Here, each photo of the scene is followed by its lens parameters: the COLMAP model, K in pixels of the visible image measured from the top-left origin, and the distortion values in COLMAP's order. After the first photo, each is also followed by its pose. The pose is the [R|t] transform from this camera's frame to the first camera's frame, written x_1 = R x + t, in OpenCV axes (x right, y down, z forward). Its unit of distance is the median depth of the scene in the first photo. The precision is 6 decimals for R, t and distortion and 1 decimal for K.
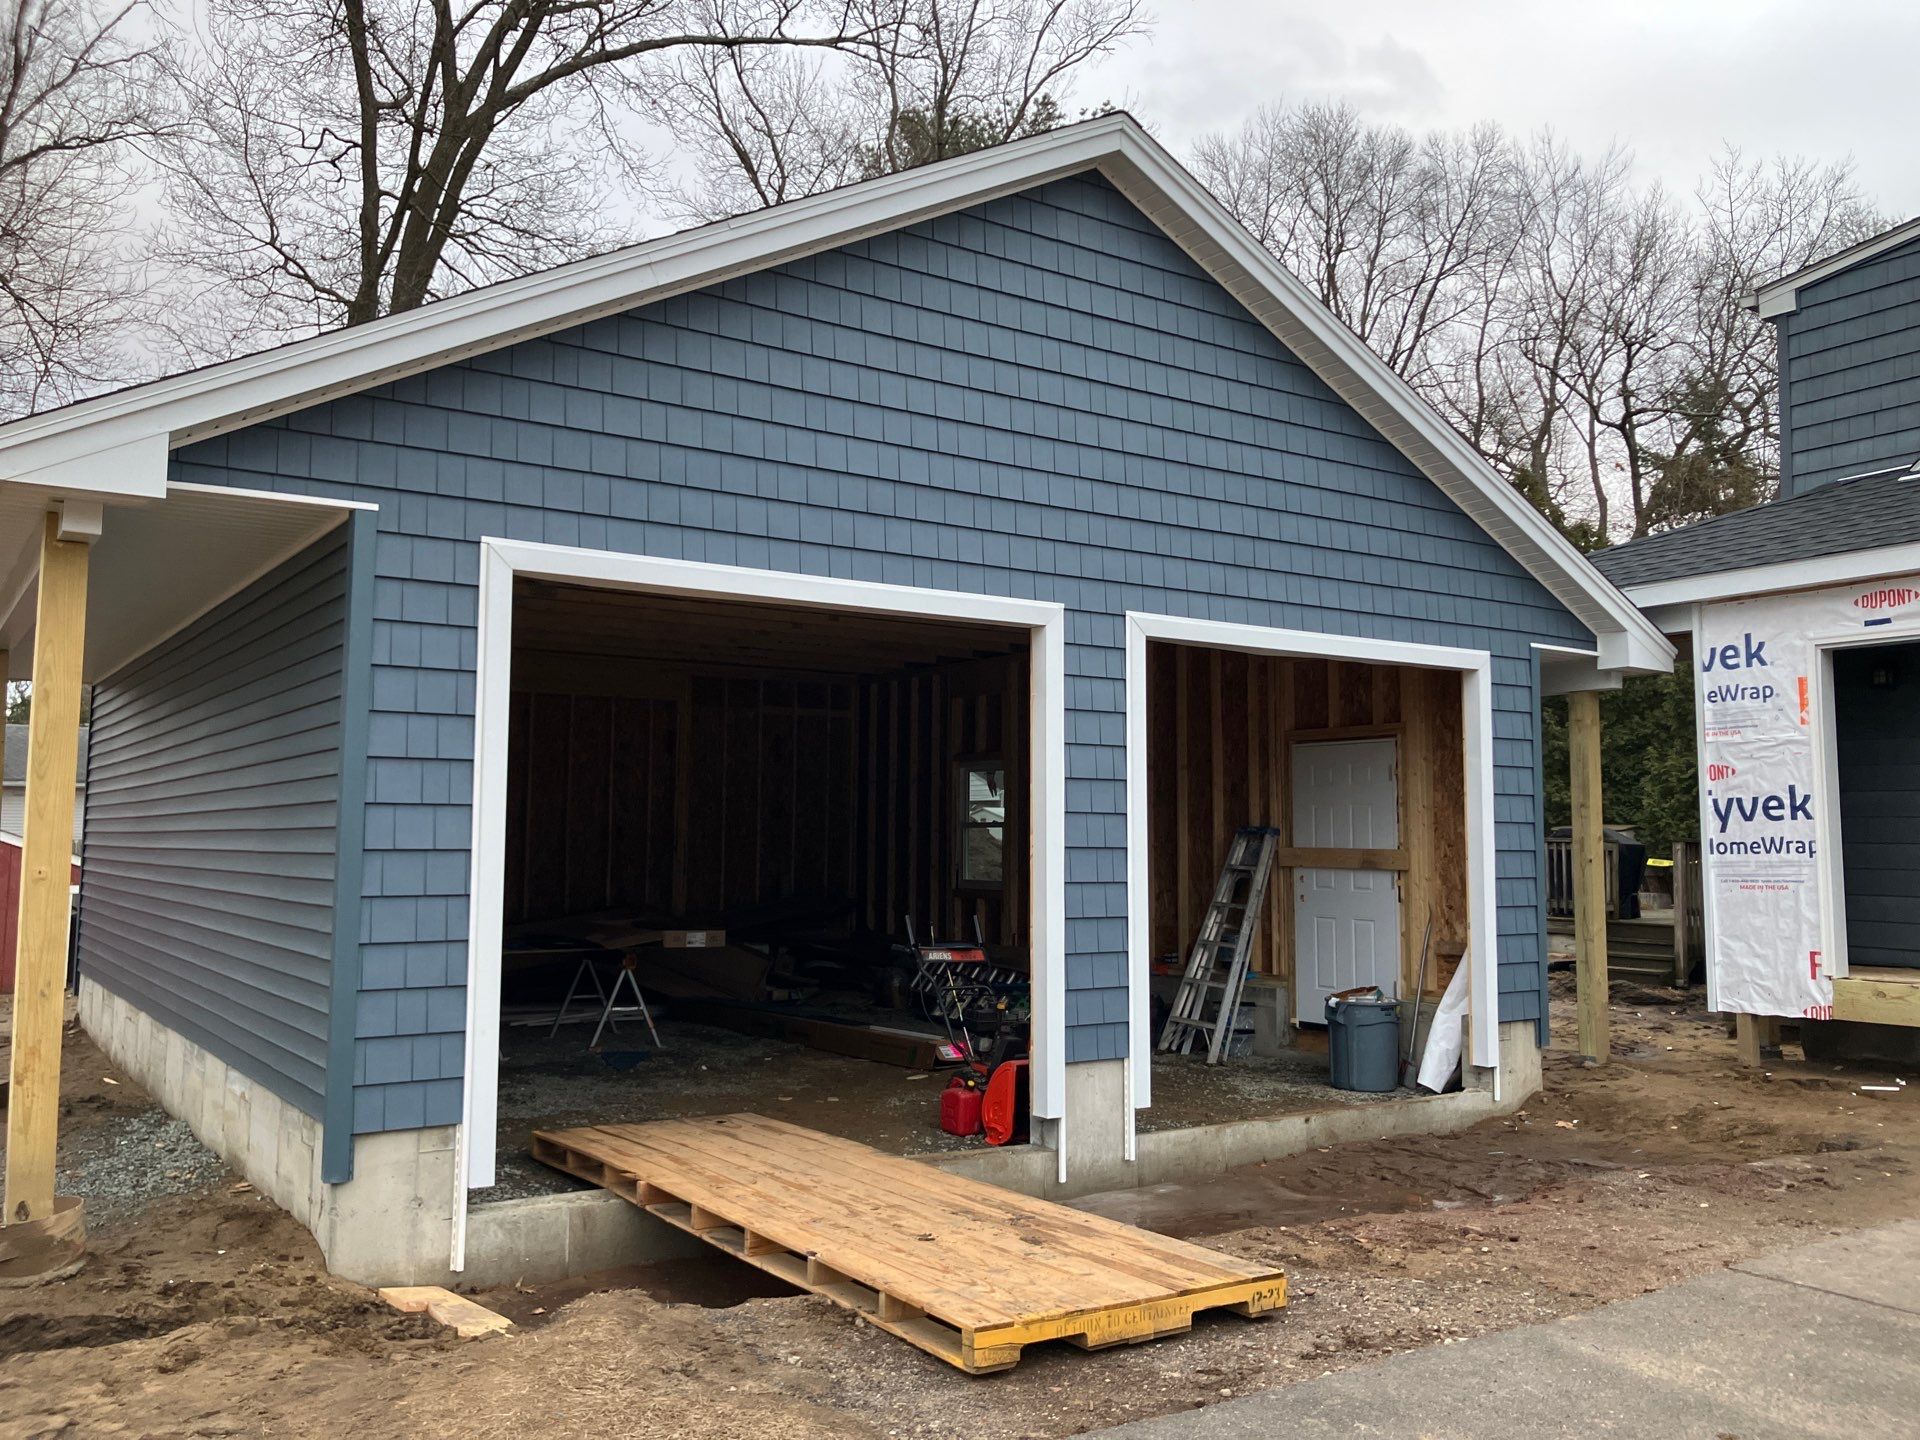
lens RADIAL K [[1570.1, 0, 970.8], [0, 1570.1, 700.7], [0, 0, 1]] dist [0.039235, -0.038956]
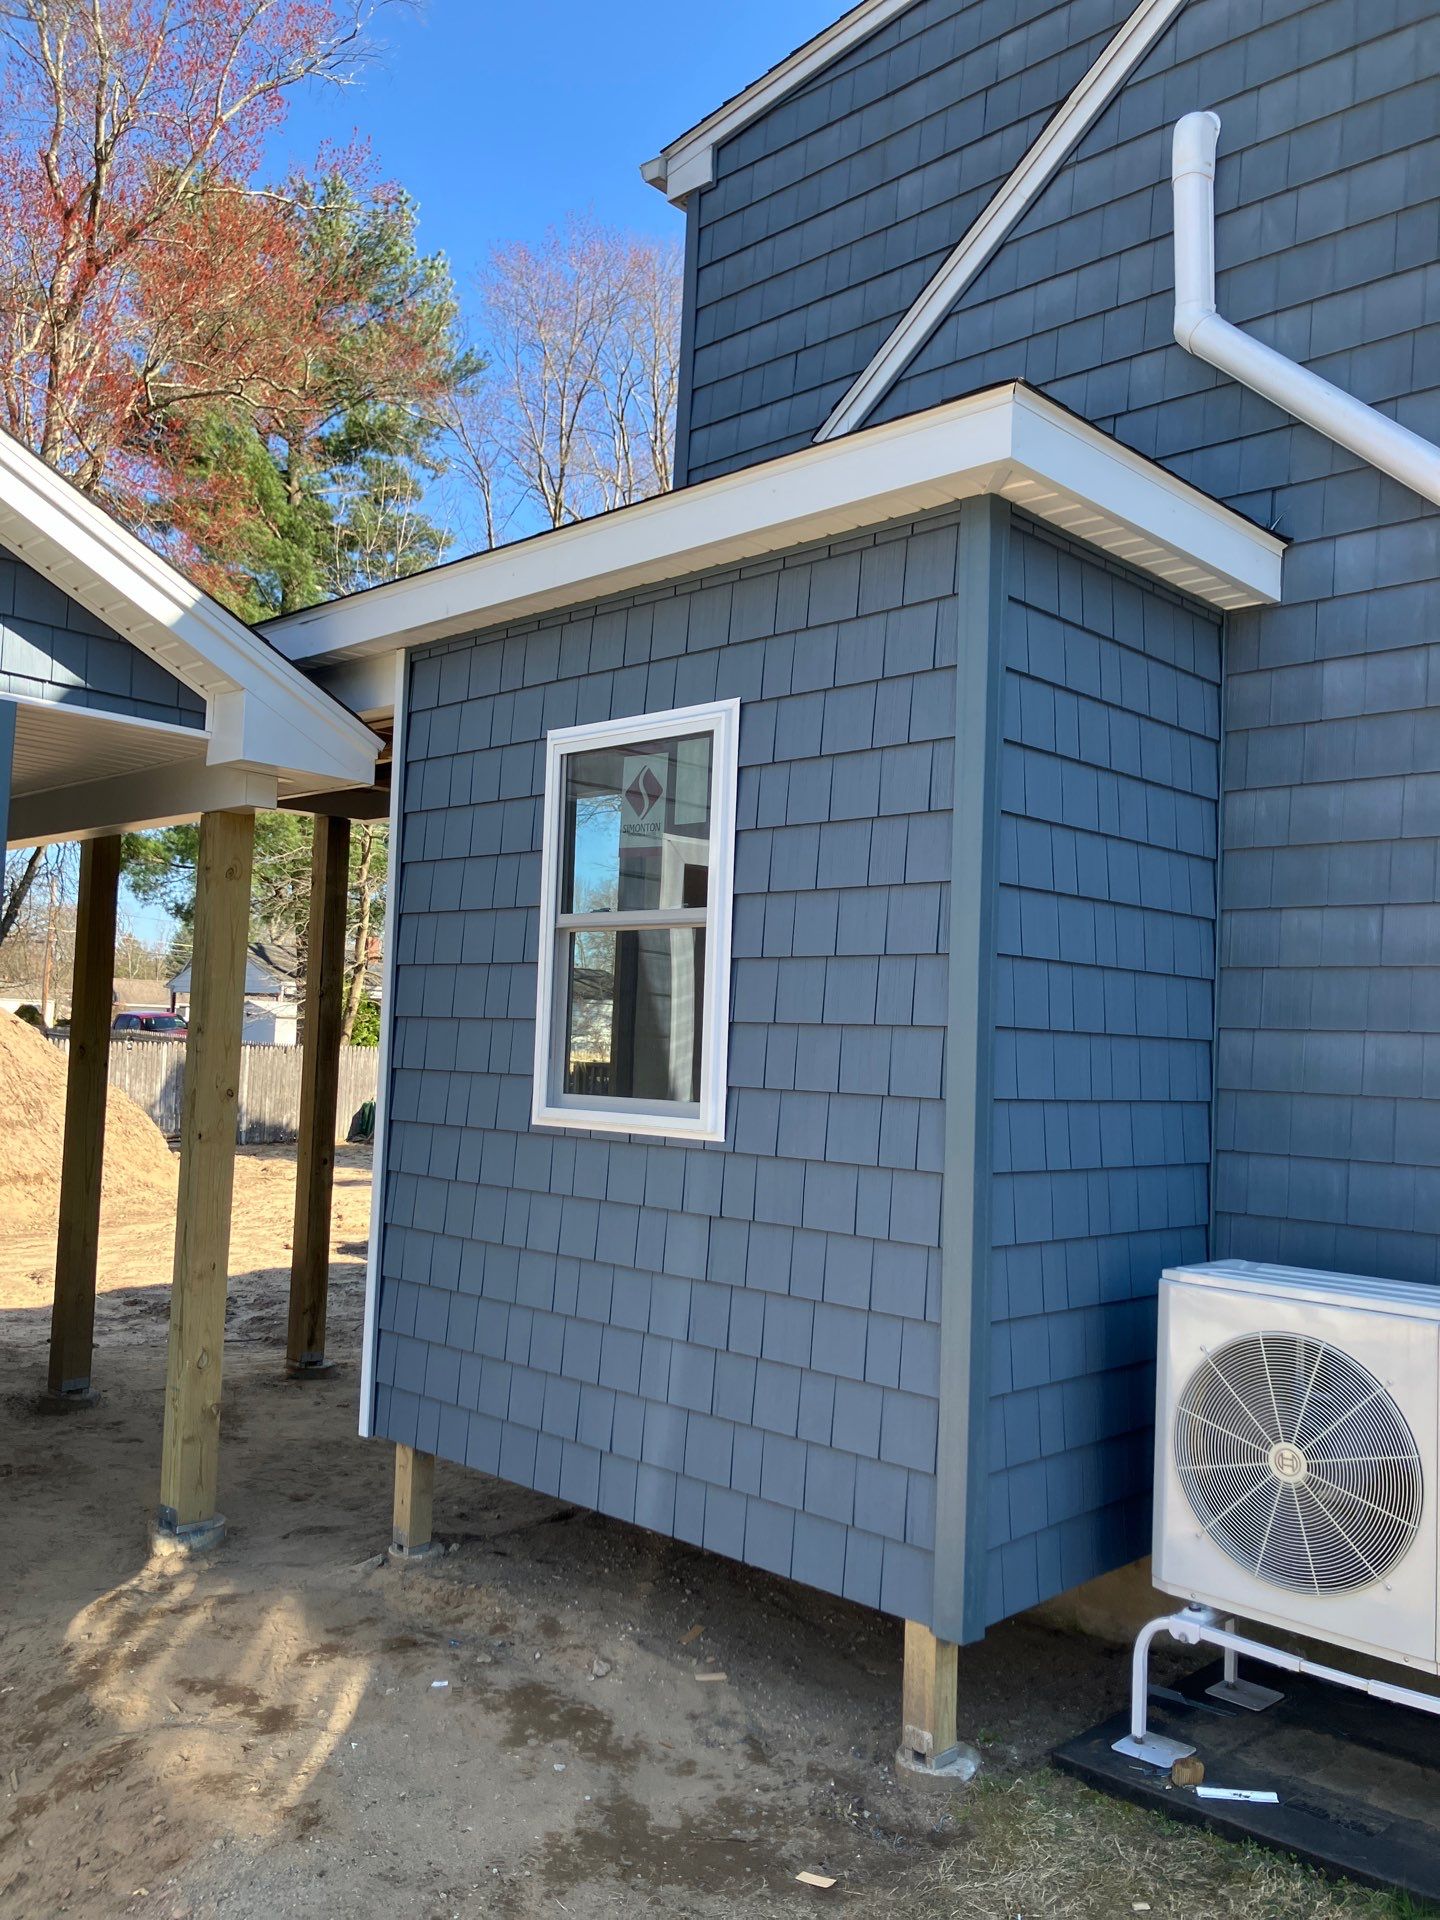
lens RADIAL K [[1570.1, 0, 712.2], [0, 1570.1, 958.5], [0, 0, 1]] dist [0.039235, -0.038956]
pose [[0.980236, 0.044780, 0.192697, 0.405298], [-0.051934, 0.998130, 0.032234, 0.015553], [-0.190894, -0.041604, 0.980729, 0.408189]]
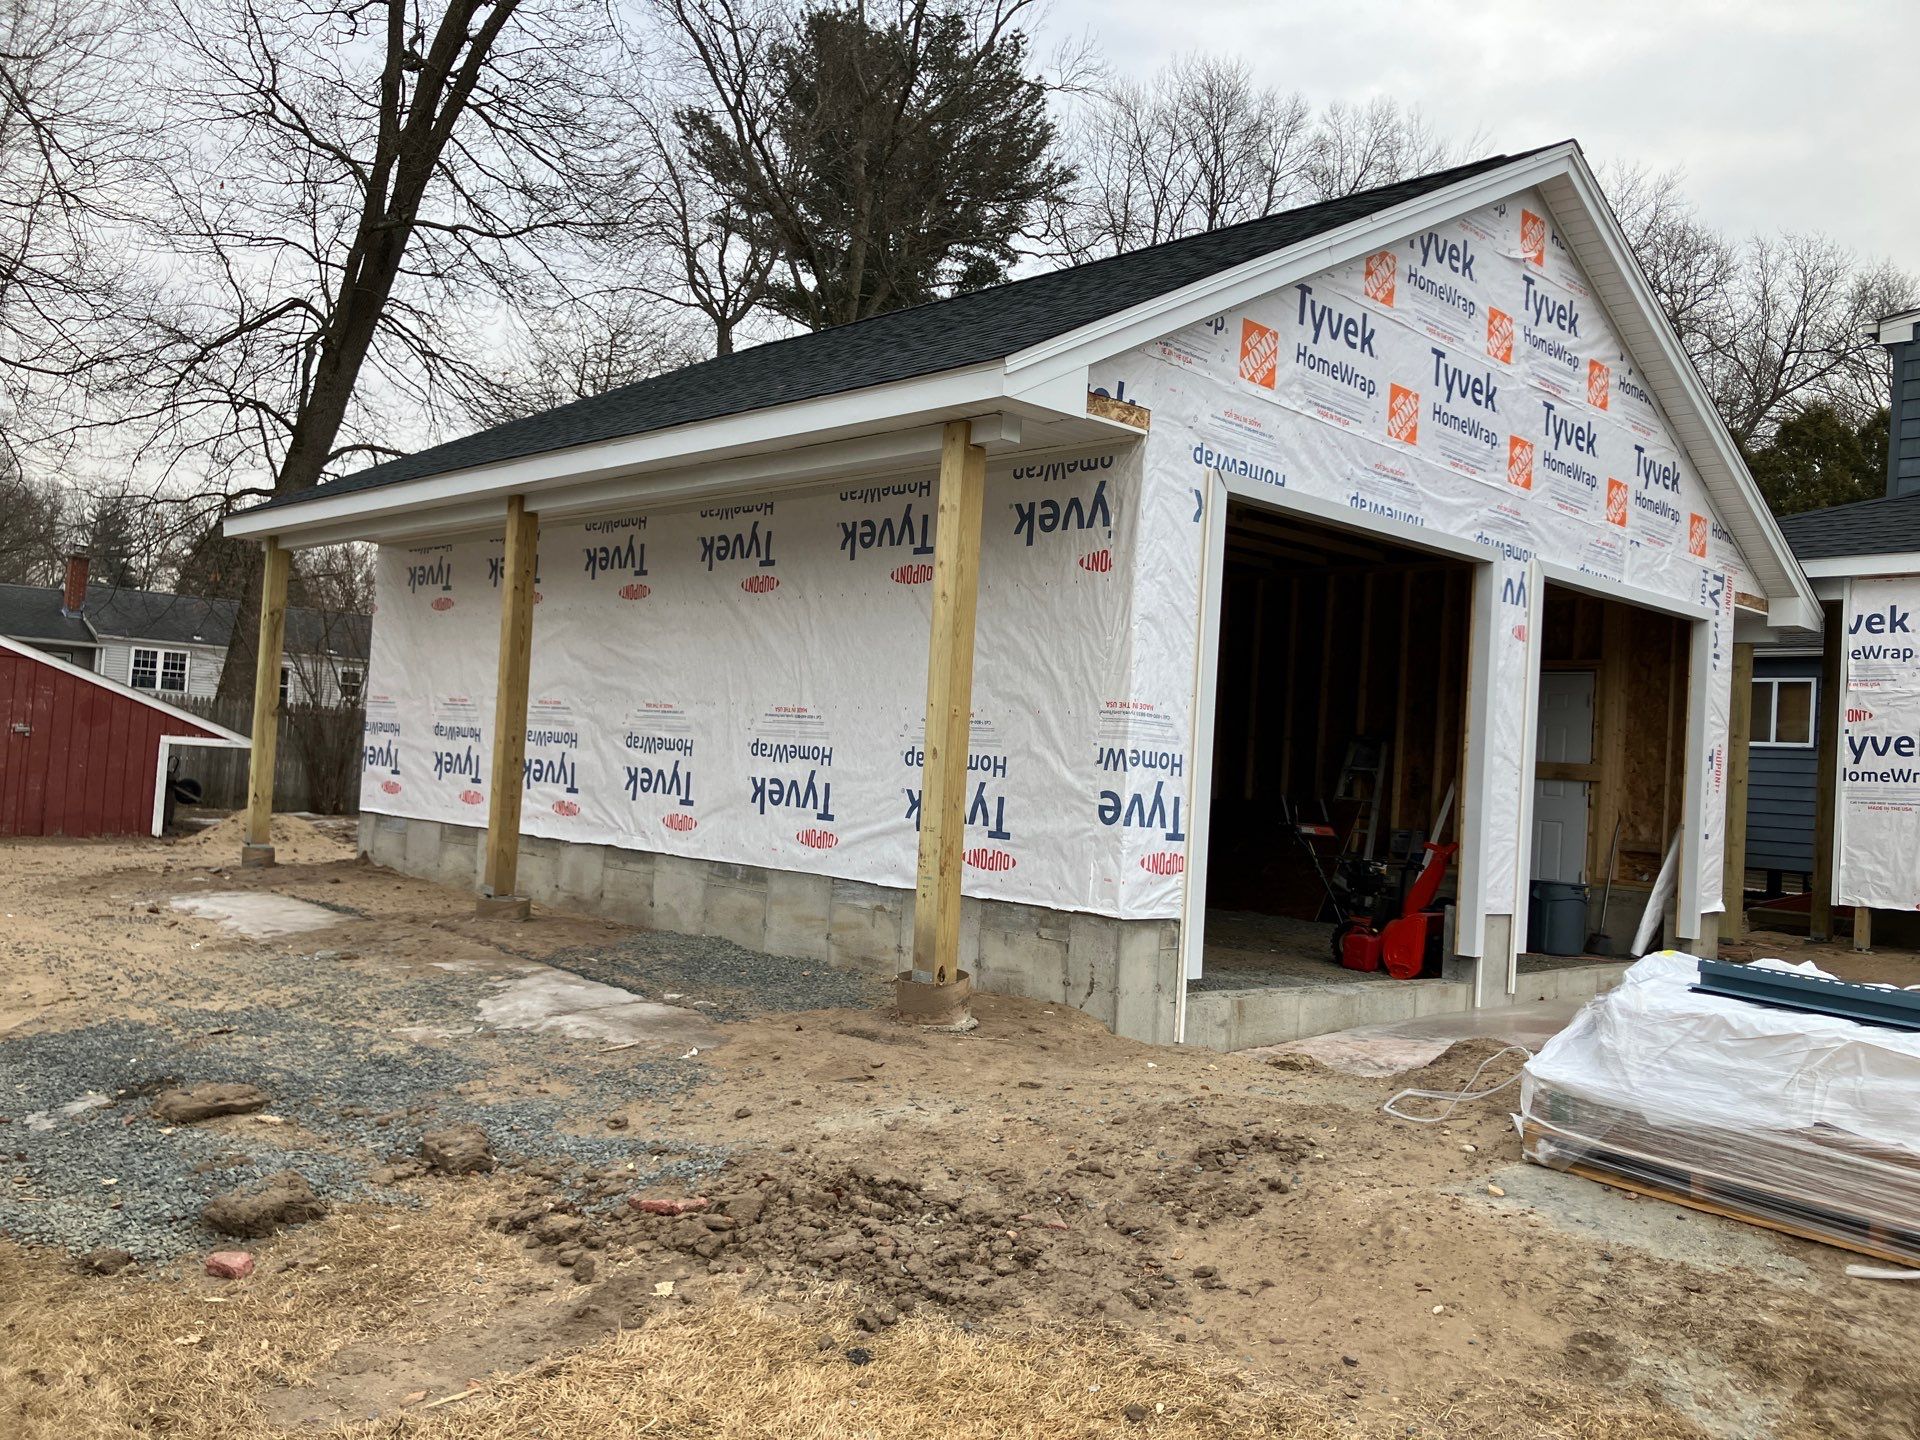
lens RADIAL K [[1570.1, 0, 945.2], [0, 1570.1, 714.8], [0, 0, 1]] dist [0.039235, -0.038956]
pose [[0.986607, 0.059163, 0.152005, -0.361803], [-0.068575, 0.995991, 0.057436, 0.019293], [-0.147997, -0.067090, 0.986710, -0.103672]]
